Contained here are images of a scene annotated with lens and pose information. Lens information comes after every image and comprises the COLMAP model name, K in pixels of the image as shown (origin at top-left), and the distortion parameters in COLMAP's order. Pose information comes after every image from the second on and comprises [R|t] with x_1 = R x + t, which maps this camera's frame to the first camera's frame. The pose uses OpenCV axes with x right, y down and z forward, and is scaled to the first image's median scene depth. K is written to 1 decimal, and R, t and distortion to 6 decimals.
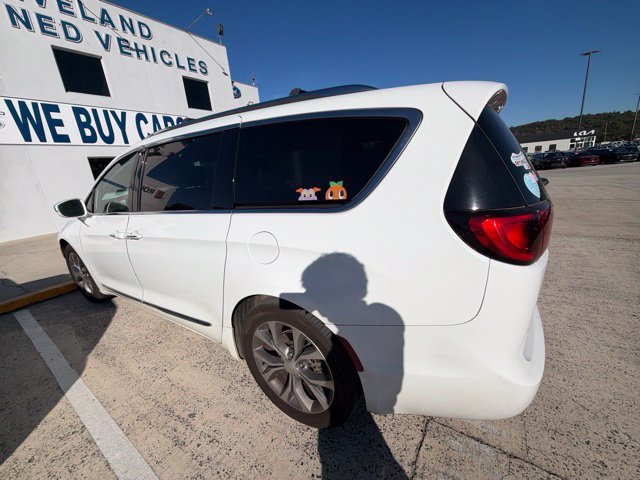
lens RADIAL K [[253.0, 0, 320.7], [0, 253.0, 245.5], [0, 0, 1]] dist [-0.001672, 0.000320]
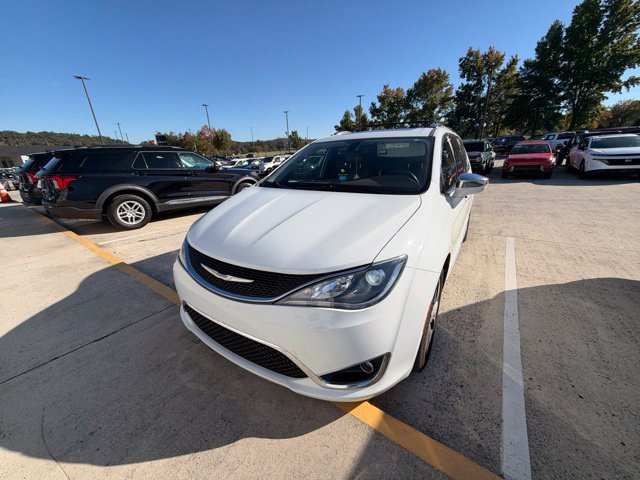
lens RADIAL K [[253.0, 0, 316.5], [0, 253.0, 238.8], [0, 0, 1]] dist [-0.001672, 0.000320]
pose [[0.032893, -0.242172, 0.969676, -1.781915], [0.320524, 0.921512, 0.219271, -0.319024], [-0.946669, 0.303592, 0.107934, 1.362824]]
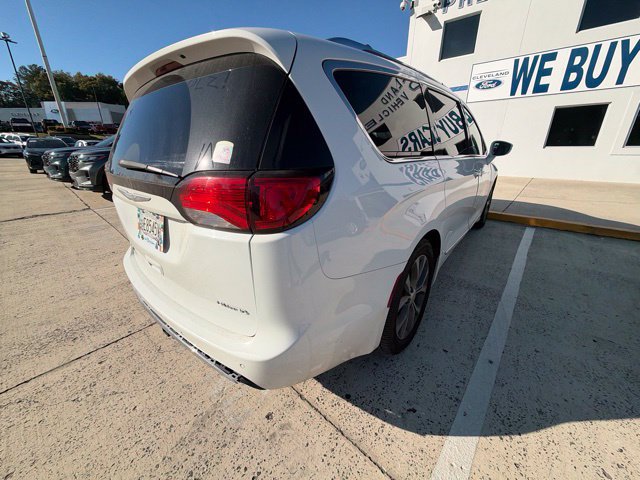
lens RADIAL K [[253.0, 0, 318.5], [0, 253.0, 244.1], [0, 0, 1]] dist [-0.001672, 0.000320]
pose [[-0.132903, 0.437491, -0.889347, 0.896797], [-0.272064, 0.846736, 0.457186, -0.312029], [0.953057, 0.302720, 0.006492, 0.909732]]
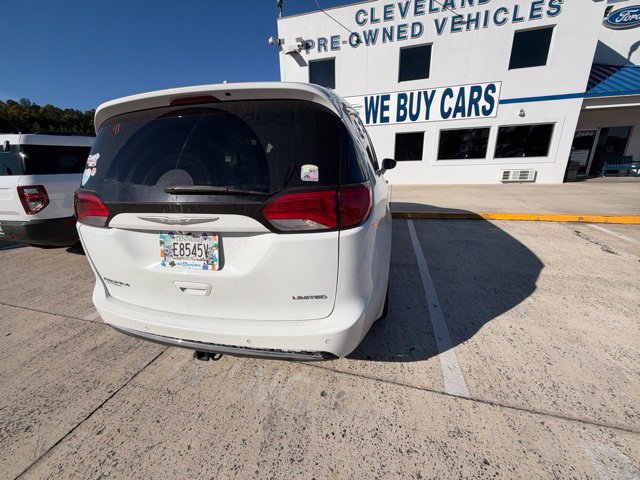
lens RADIAL K [[253.0, 0, 319.9], [0, 253.0, 245.1], [0, 0, 1]] dist [-0.001672, 0.000320]
pose [[0.324877, 0.365764, -0.872165, 0.998620], [-0.271793, 0.919394, 0.284329, -0.244260], [0.905861, 0.144676, 0.398102, 0.620243]]
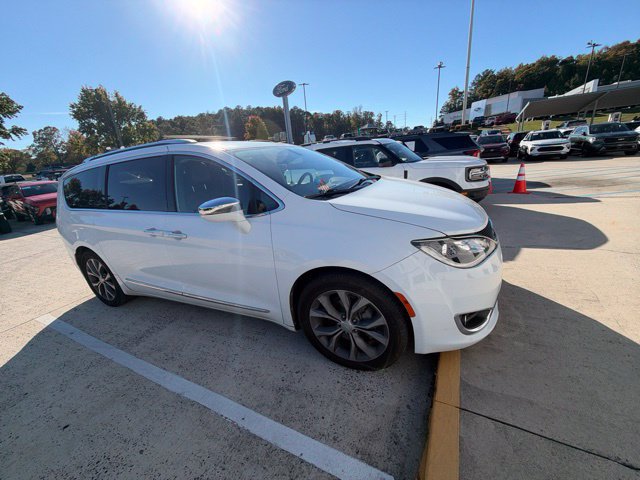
lens RADIAL K [[253.0, 0, 318.0], [0, 253.0, 242.0], [0, 0, 1]] dist [-0.001672, 0.000320]
pose [[-0.977021, 0.208704, -0.043269, -0.673305], [0.143909, 0.795677, 0.588378, -0.681896], [0.157225, 0.568631, -0.807427, 2.243775]]
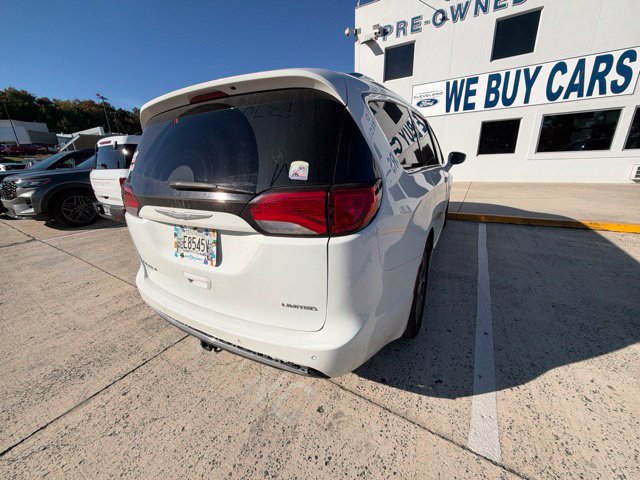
lens RADIAL K [[253.0, 0, 318.8], [0, 253.0, 245.2], [0, 0, 1]] dist [-0.001672, 0.000320]
pose [[0.050498, 0.400871, -0.914742, 0.970027], [-0.259266, 0.889772, 0.375615, -0.281242], [0.964485, 0.218194, 0.148864, 0.755632]]
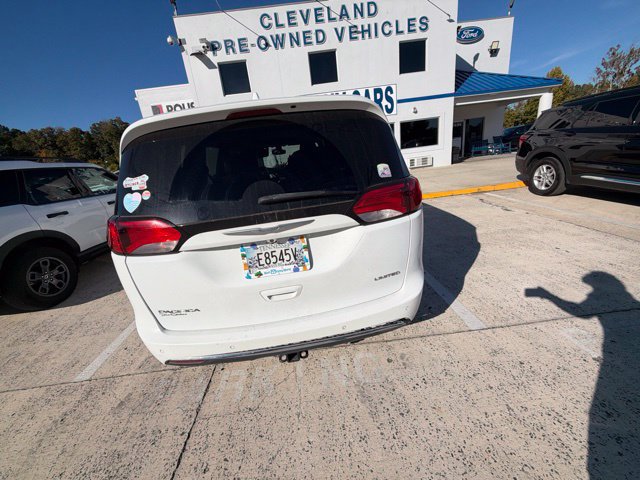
lens RADIAL K [[253.0, 0, 320.7], [0, 253.0, 245.4], [0, 0, 1]] dist [-0.001672, 0.000320]
pose [[0.622133, 0.272866, -0.733822, 0.911201], [-0.166193, 0.961965, 0.216802, -0.173185], [0.765069, -0.012923, 0.643819, 0.324371]]
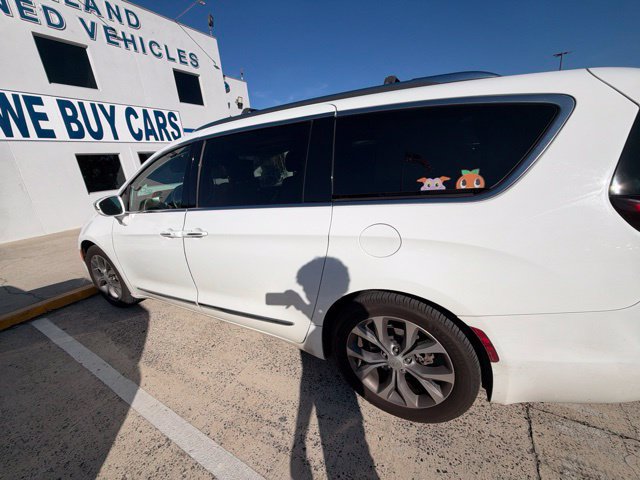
lens RADIAL K [[253.0, 0, 321.0], [0, 253.0, 245.1], [0, 0, 1]] dist [-0.001672, 0.000320]
pose [[0.997768, -0.026064, 0.061474, -0.254293], [0.025517, 0.999628, 0.009676, 0.005356], [-0.061703, -0.008086, 0.998062, 0.026412]]
